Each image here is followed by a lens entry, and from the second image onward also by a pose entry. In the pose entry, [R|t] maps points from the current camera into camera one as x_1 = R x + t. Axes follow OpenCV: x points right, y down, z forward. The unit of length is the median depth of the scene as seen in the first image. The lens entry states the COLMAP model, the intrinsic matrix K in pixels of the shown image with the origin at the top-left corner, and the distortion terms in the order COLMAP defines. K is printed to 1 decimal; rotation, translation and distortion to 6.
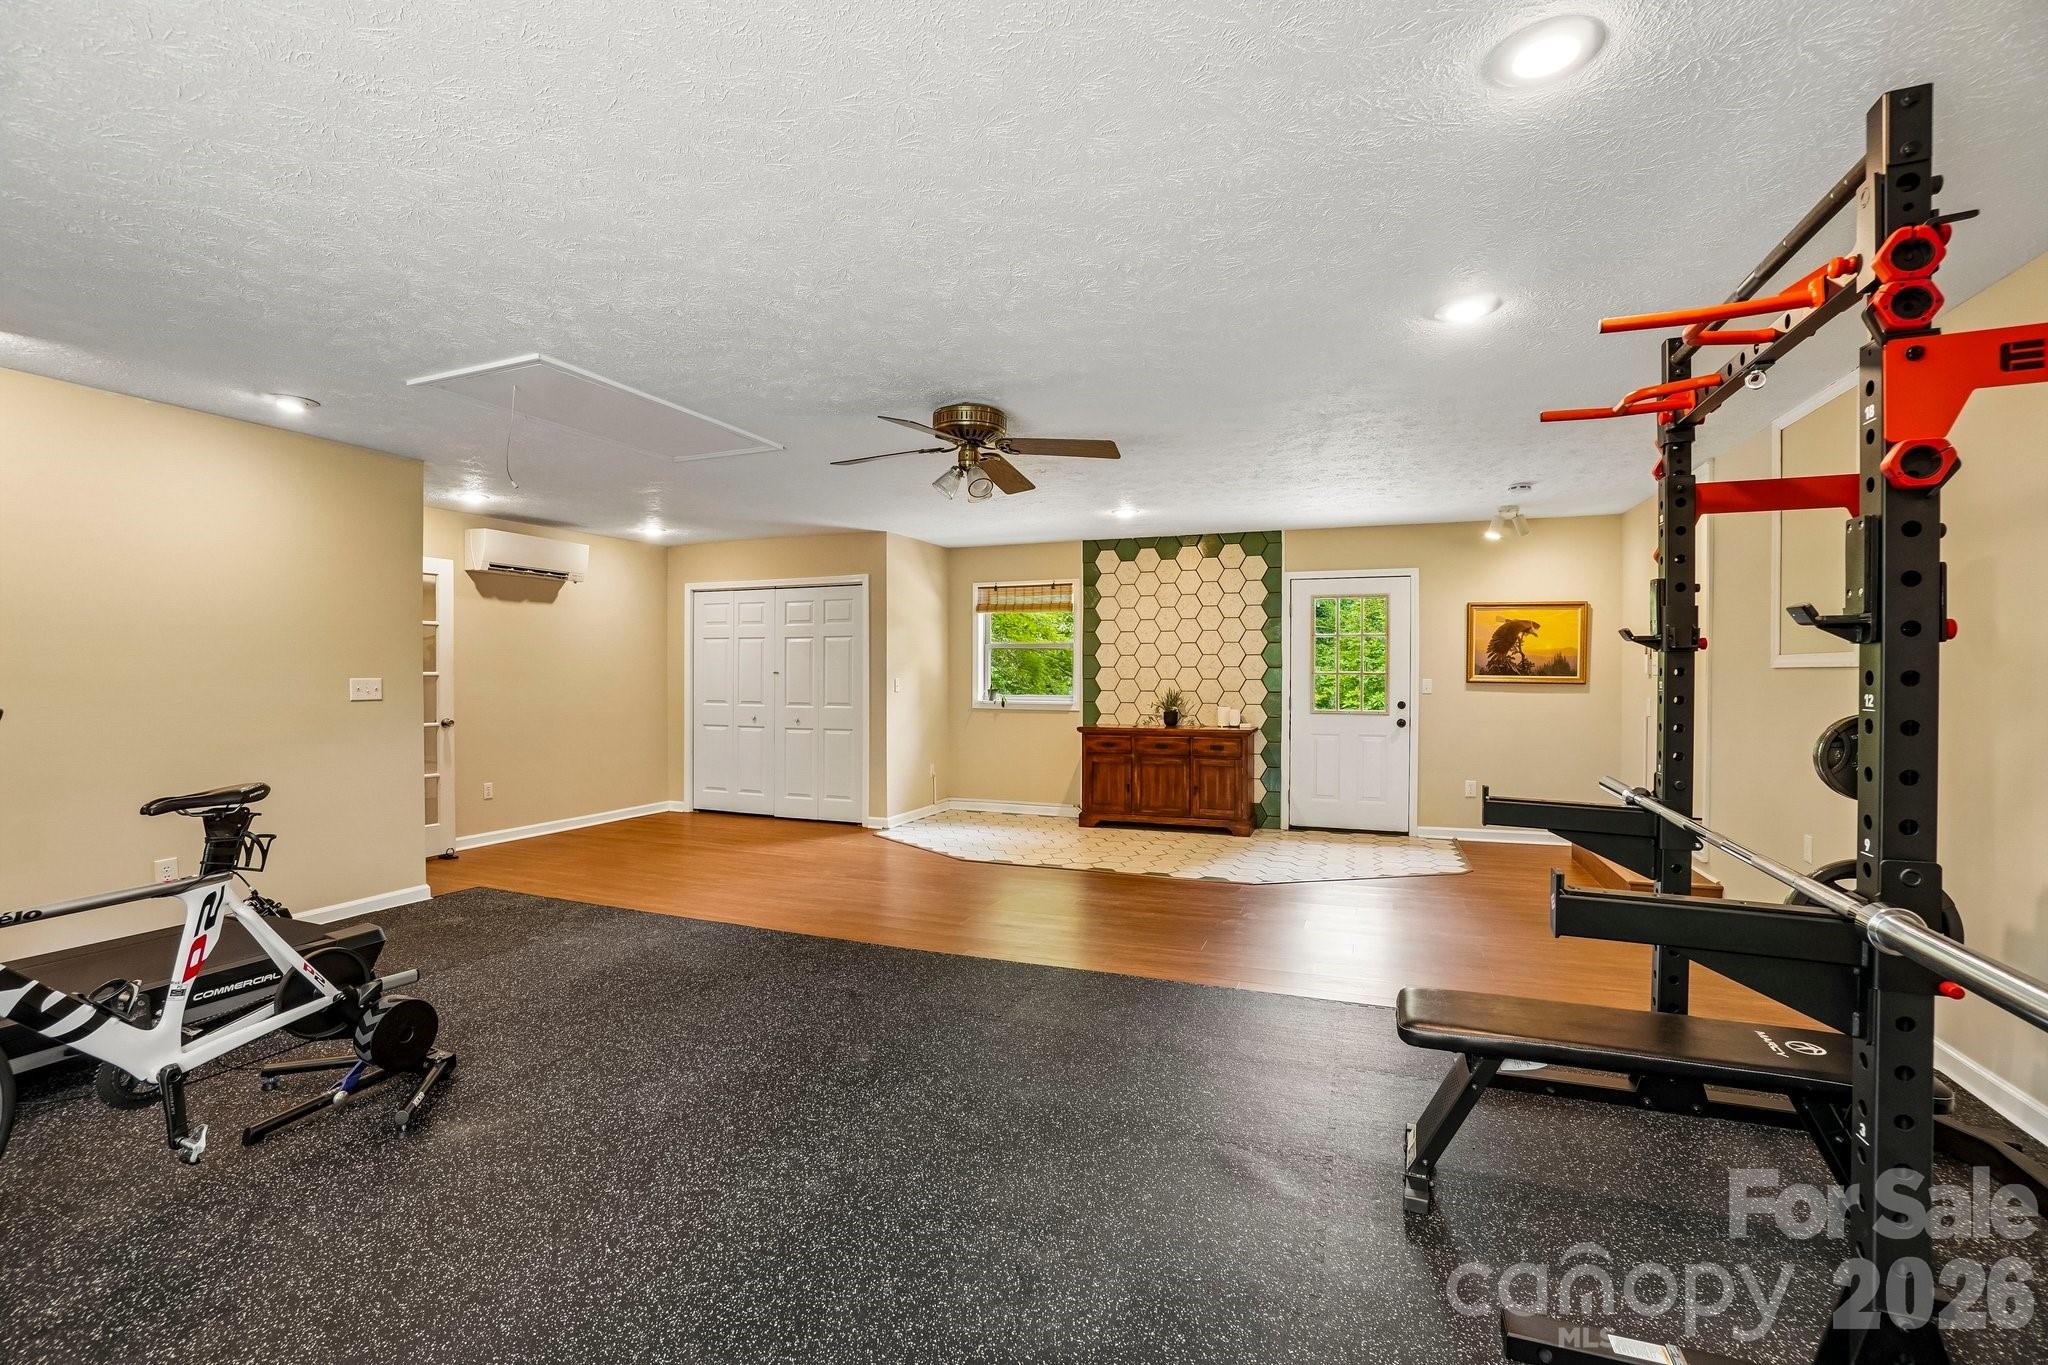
lens RADIAL K [[883.2, 0, 1024.8], [0, 883.2, 679.7], [0, 0, 1]] dist [-0.000312, -0.000011]
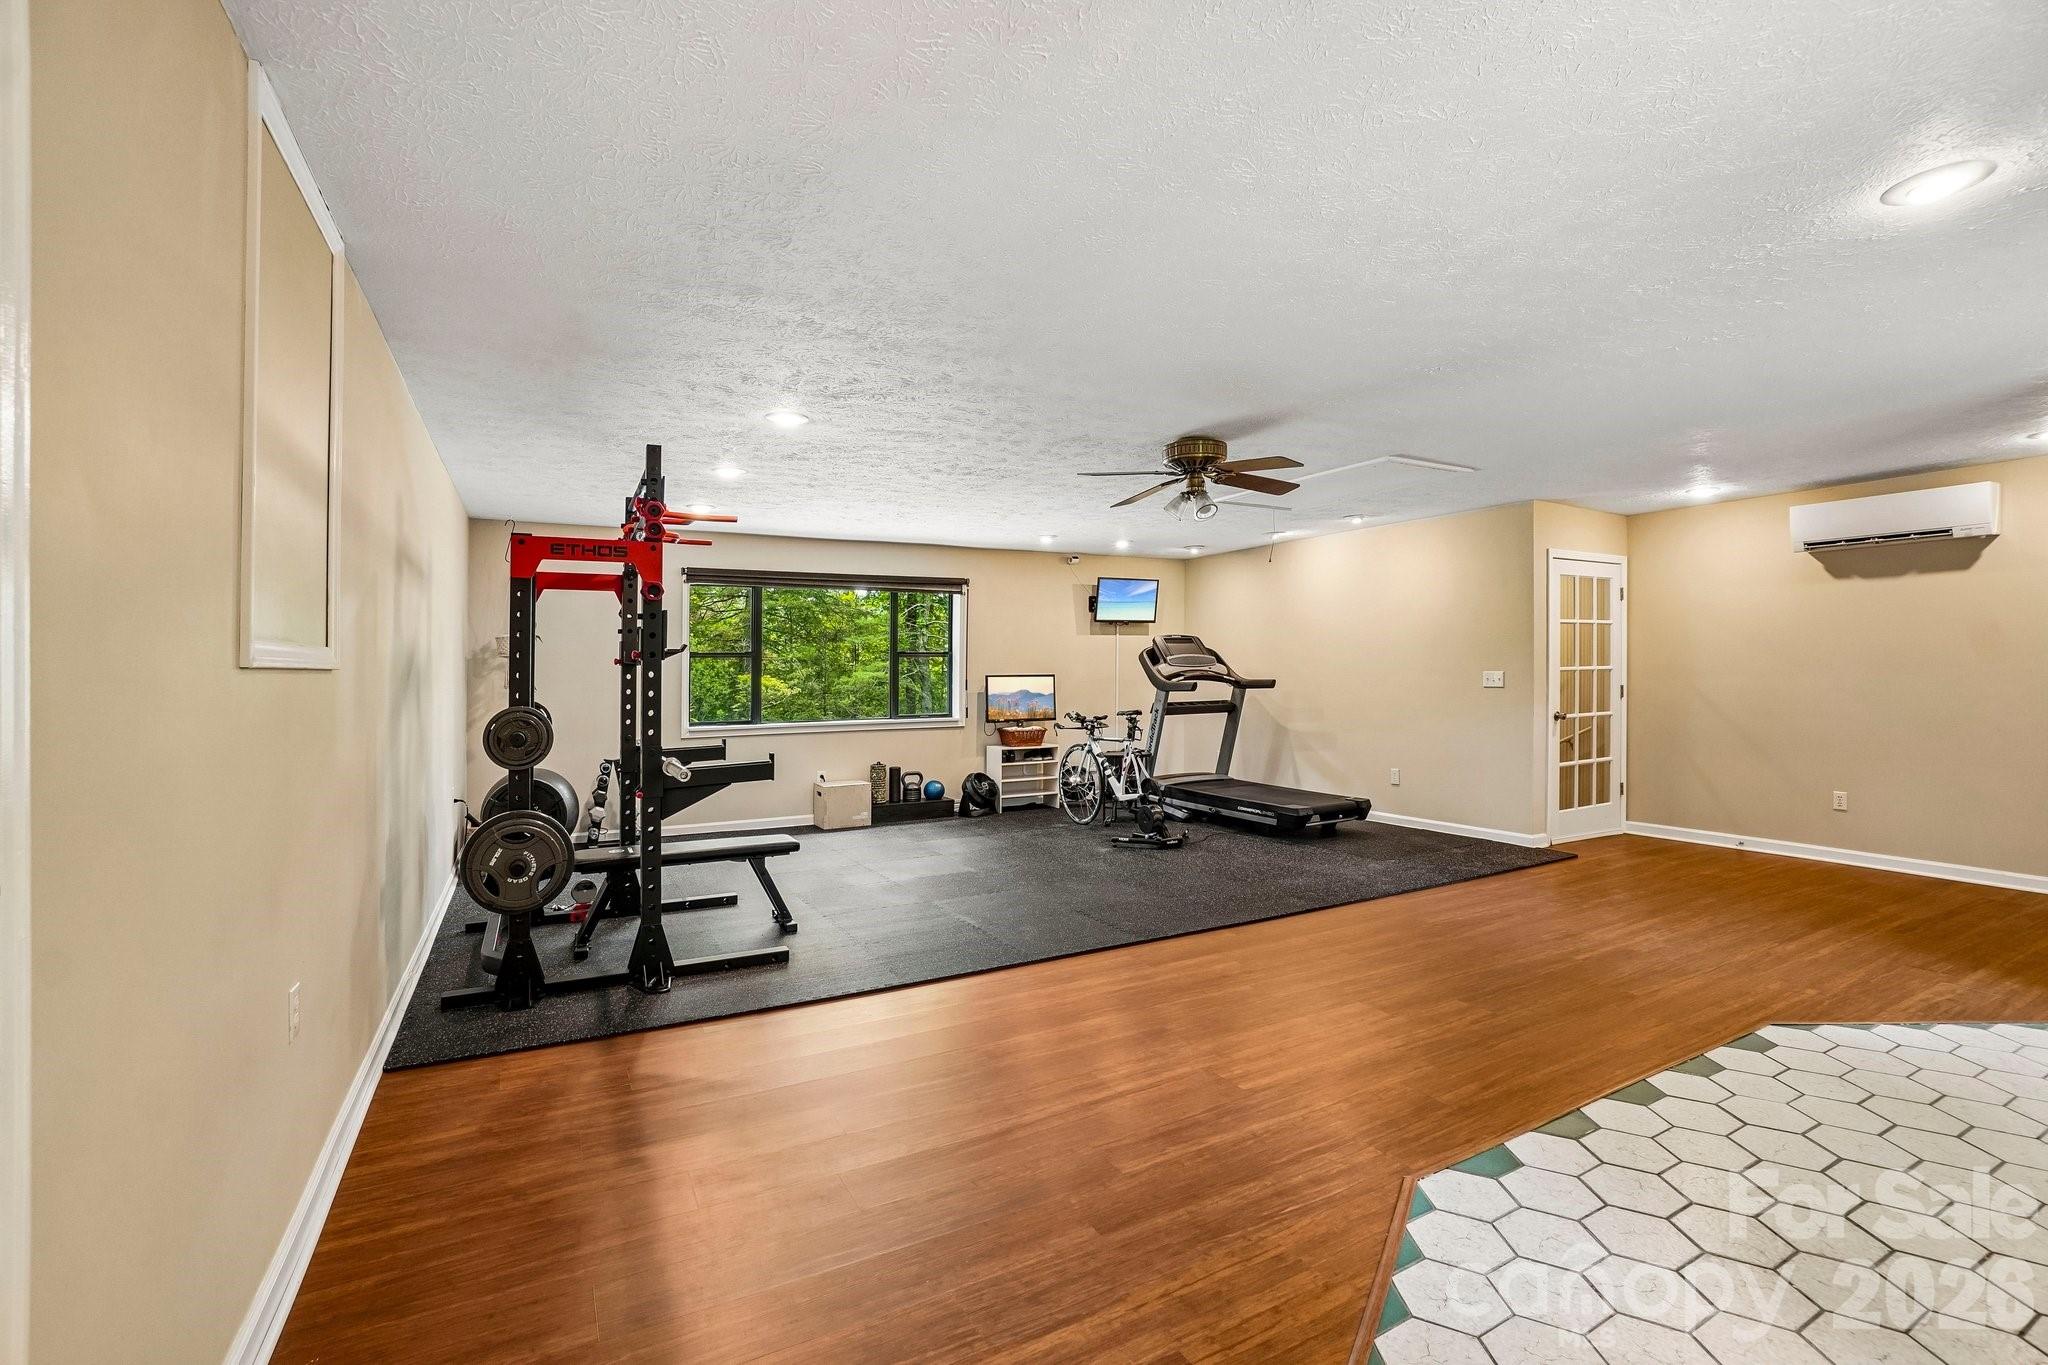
lens RADIAL K [[883.2, 0, 1023.7], [0, 883.2, 670.6], [0, 0, 1]] dist [-0.000312, -0.000011]
pose [[-0.633948, 0.006159, -0.773351, 1.477353], [-0.000919, 0.999962, 0.008718, -0.026856], [0.773375, 0.006238, -0.633918, 2.453988]]
